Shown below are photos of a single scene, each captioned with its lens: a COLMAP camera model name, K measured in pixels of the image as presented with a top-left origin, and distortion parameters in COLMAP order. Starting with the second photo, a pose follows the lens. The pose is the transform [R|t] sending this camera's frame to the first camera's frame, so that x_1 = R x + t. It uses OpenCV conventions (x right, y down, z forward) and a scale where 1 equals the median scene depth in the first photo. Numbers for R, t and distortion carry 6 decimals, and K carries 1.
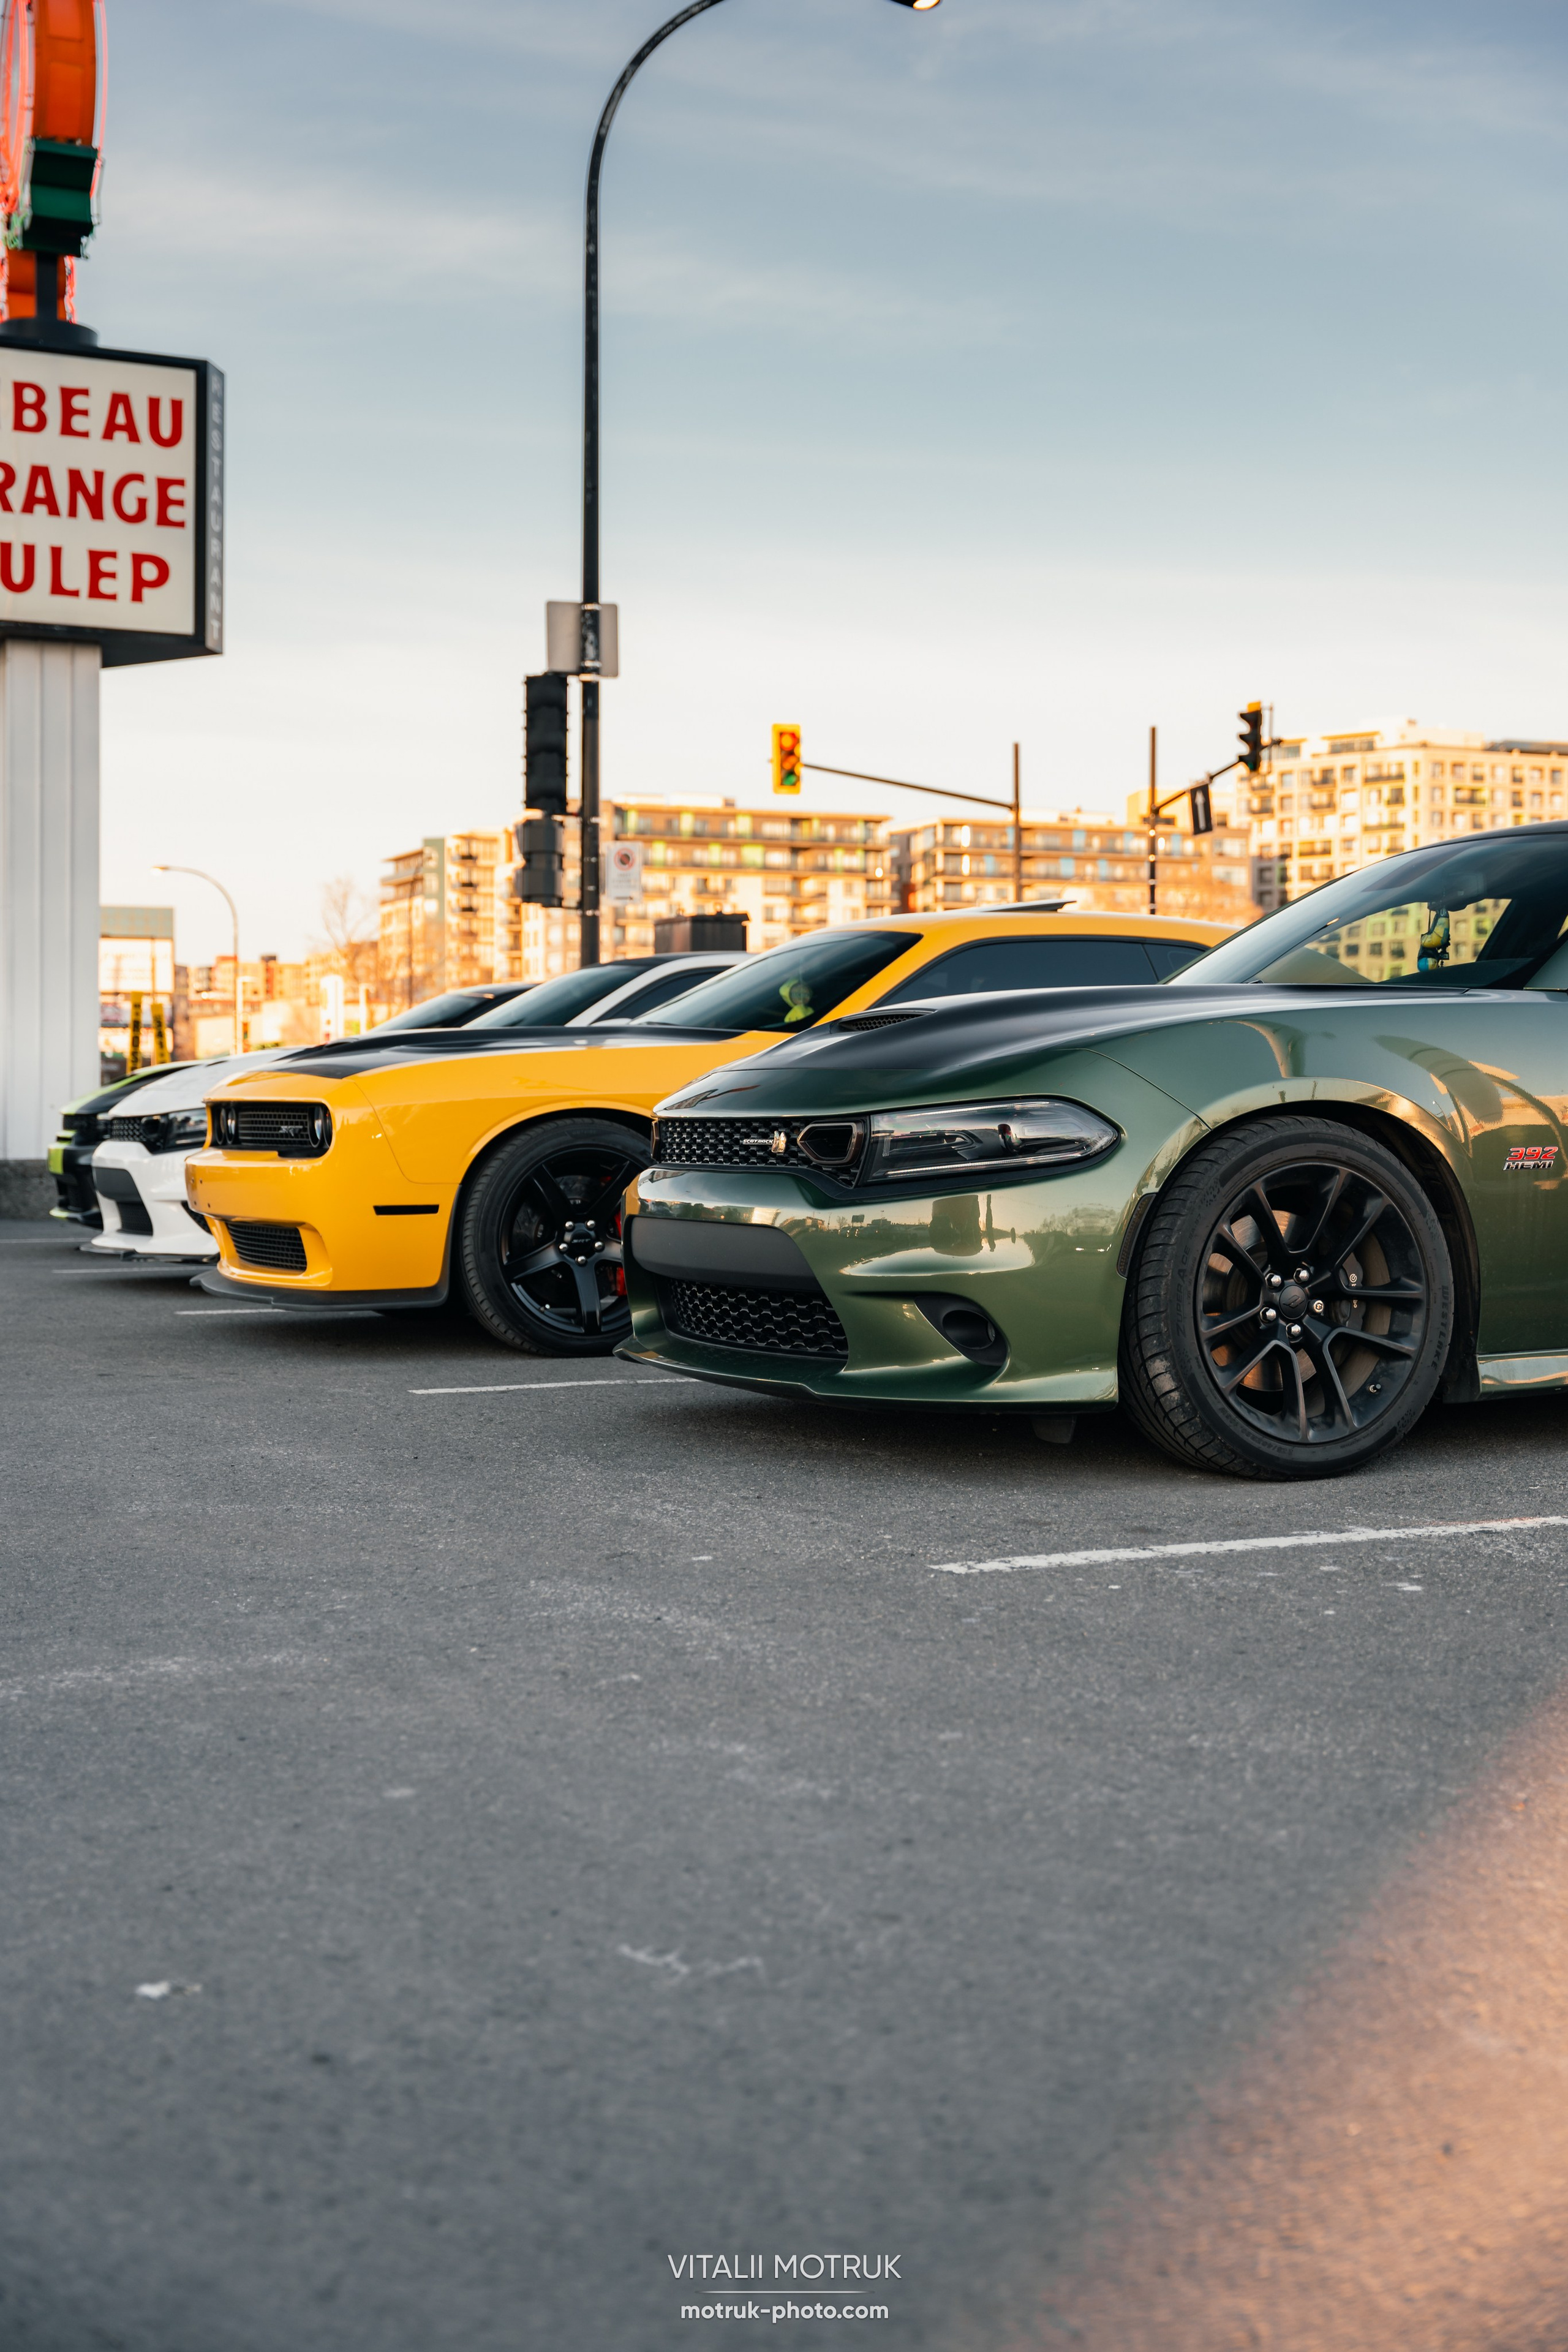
lens RADIAL K [[2766.1, 0, 770.9], [0, 2766.1, 1200.9], [0, 0, 1]] dist [-0.002978, 0.000000]
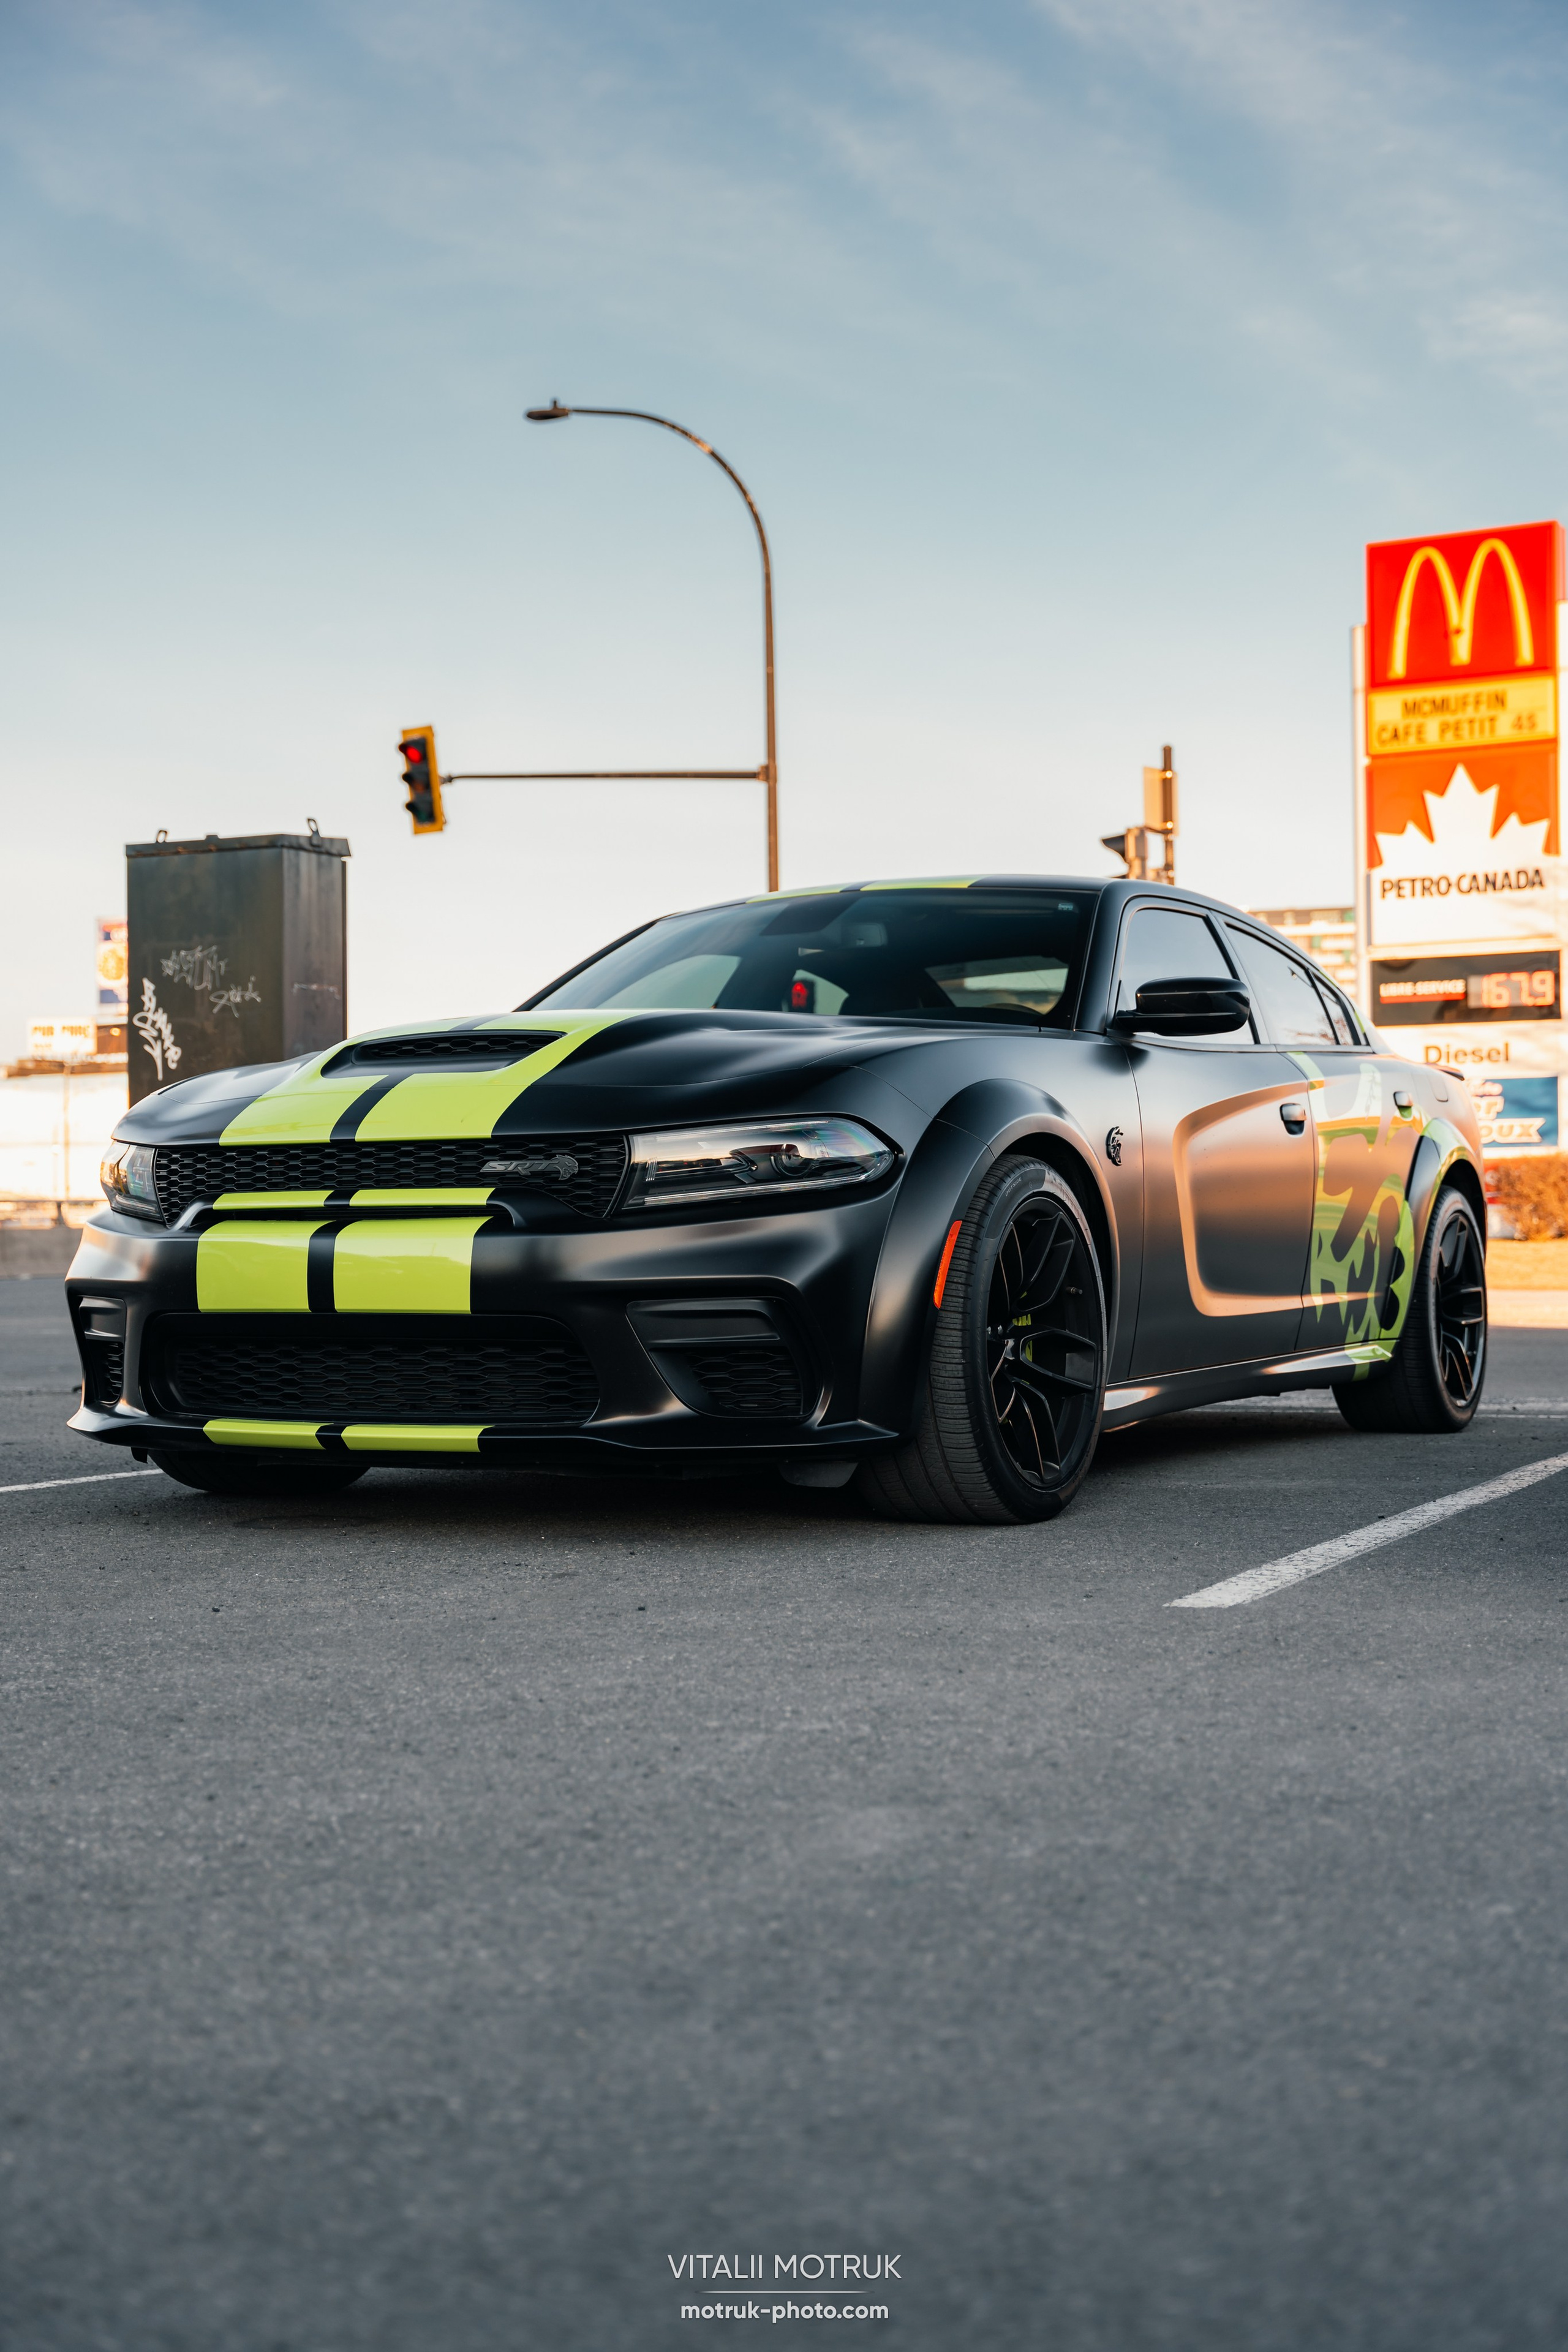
lens RADIAL K [[2854.1, 0, 775.2], [0, 2854.1, 1173.9], [0, 0, 1]] dist [0.053072, 0.000000]
pose [[0.740828, 0.003200, 0.671687, -1.085893], [0.037258, 0.998253, -0.045849, -0.023568], [-0.670661, 0.058992, 0.739415, 1.696863]]
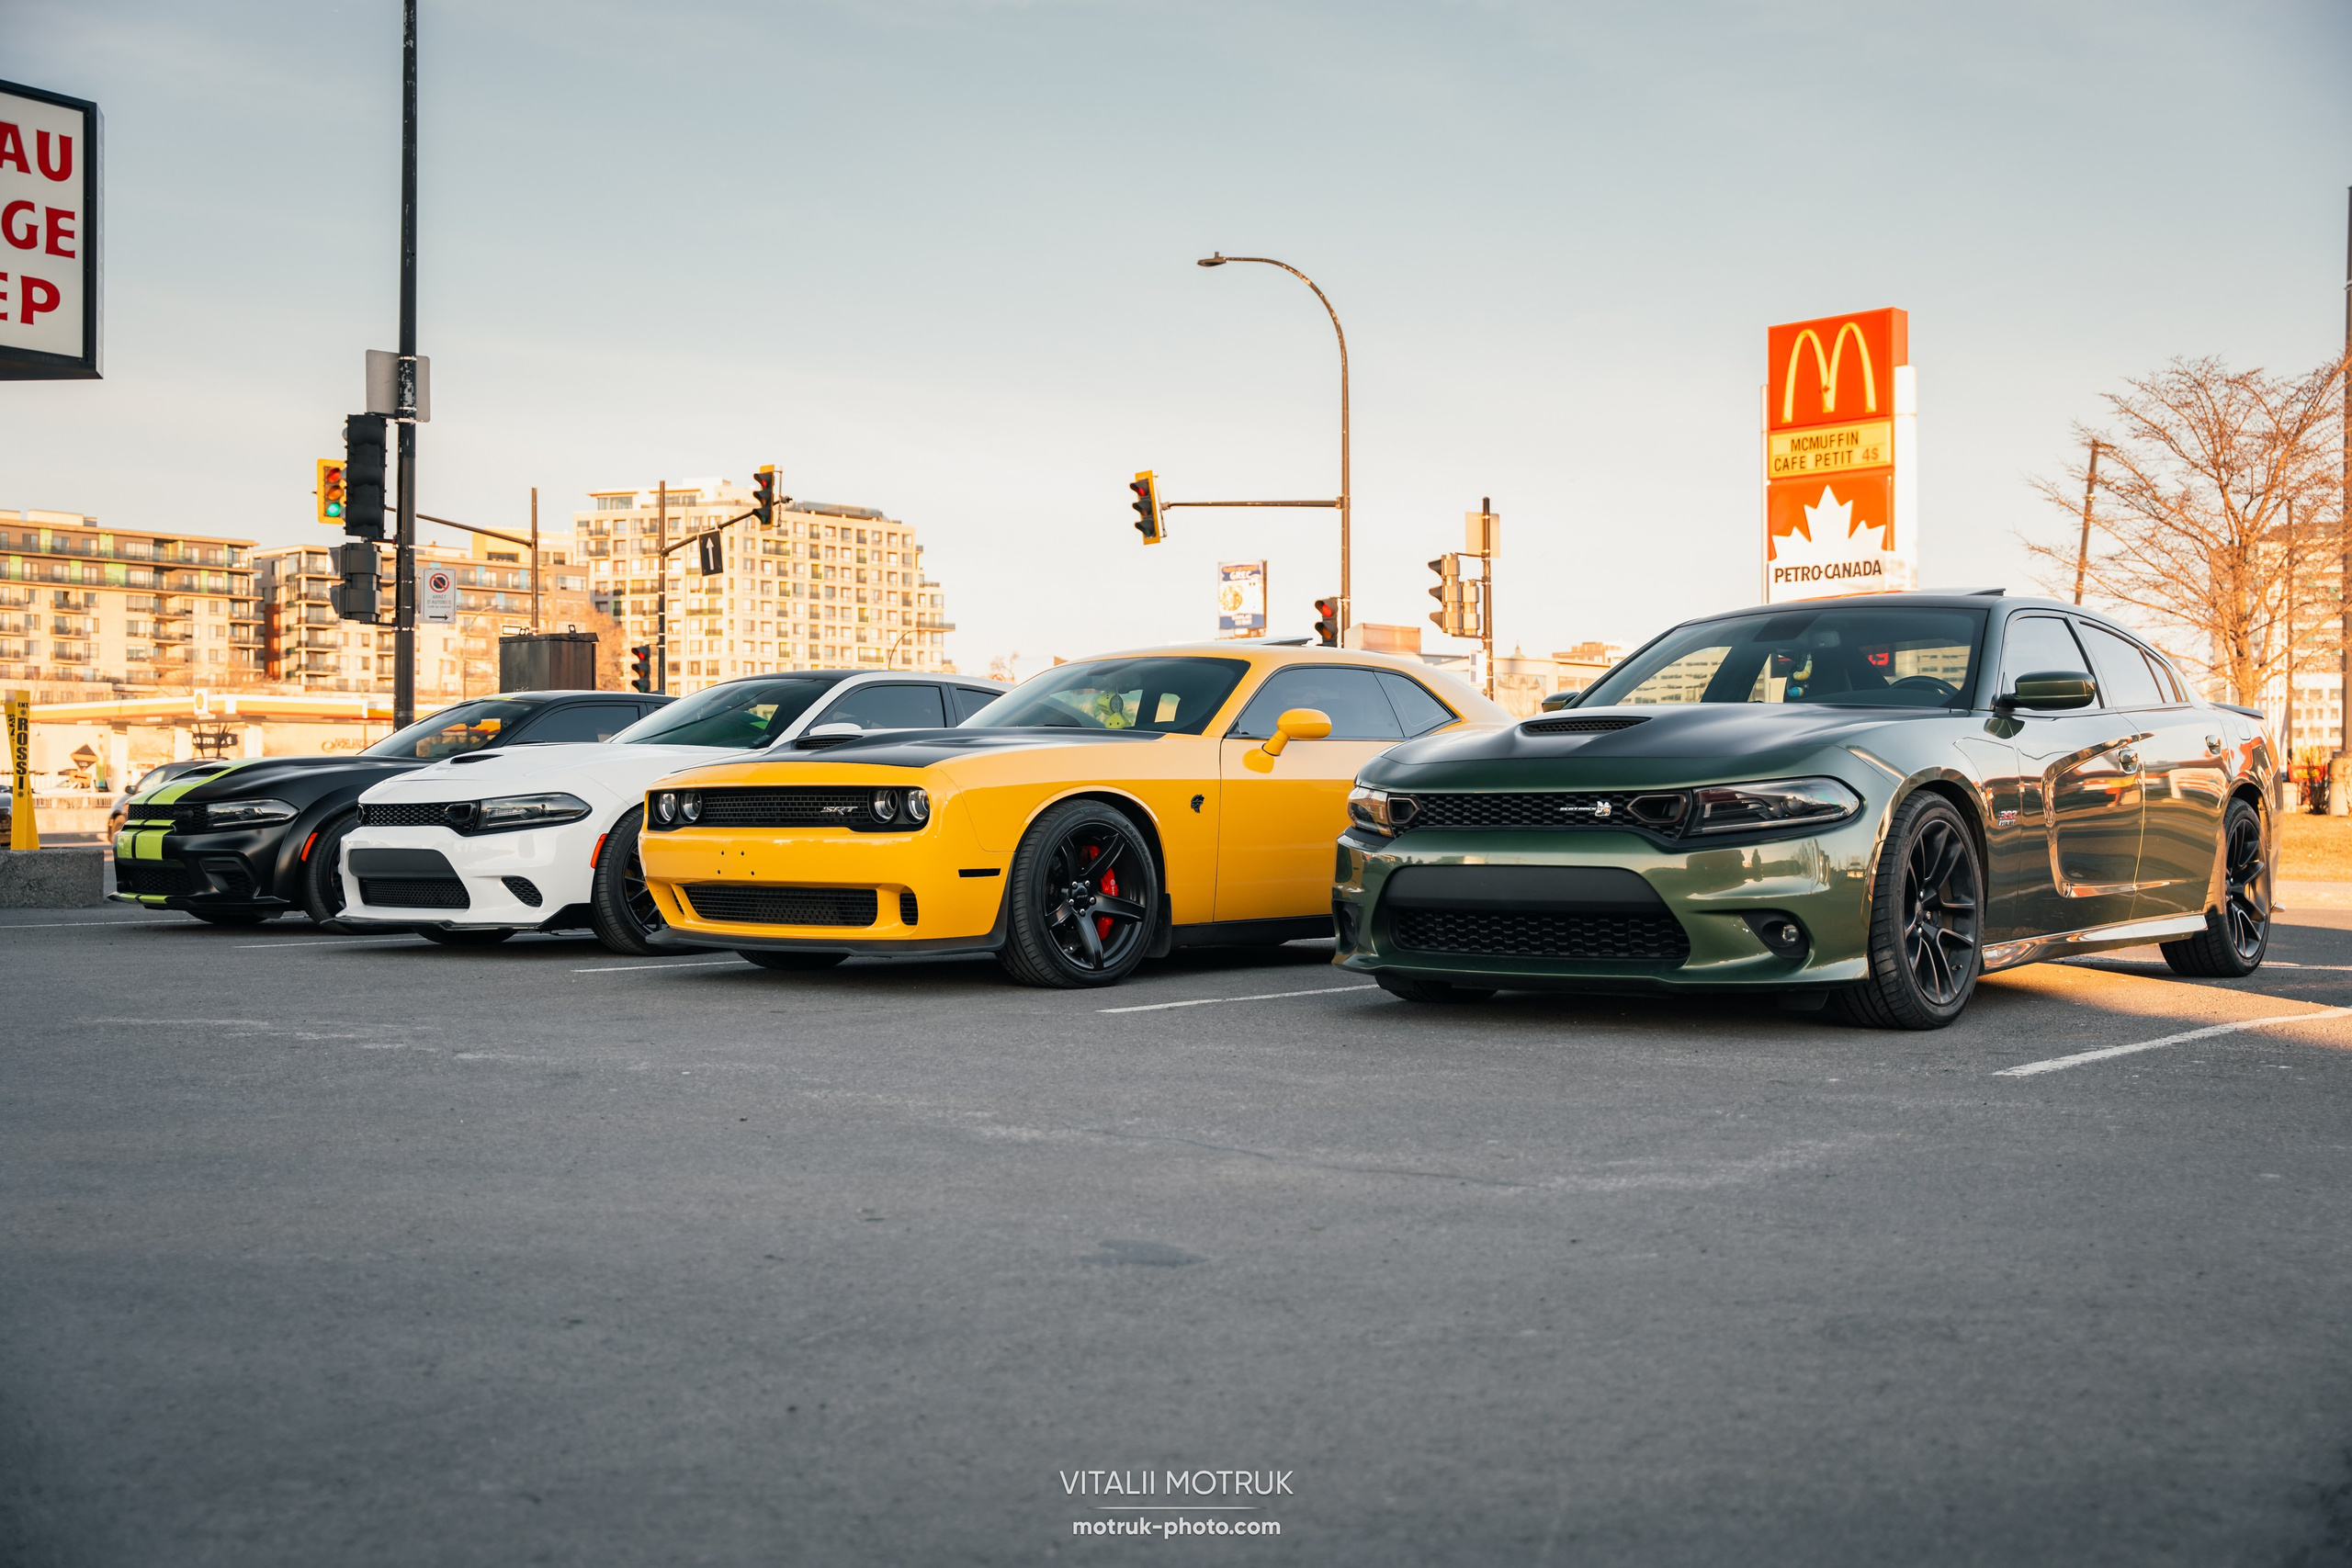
lens RADIAL K [[2397.5, 0, 1189.3], [0, 2397.5, 786.3], [0, 0, 1]] dist [0.008947, 0.000000]
pose [[0.905900, 0.002164, 0.423487, -0.679537], [0.016485, 0.999049, -0.040368, 0.012823], [-0.423172, 0.043550, 0.905002, -0.026134]]
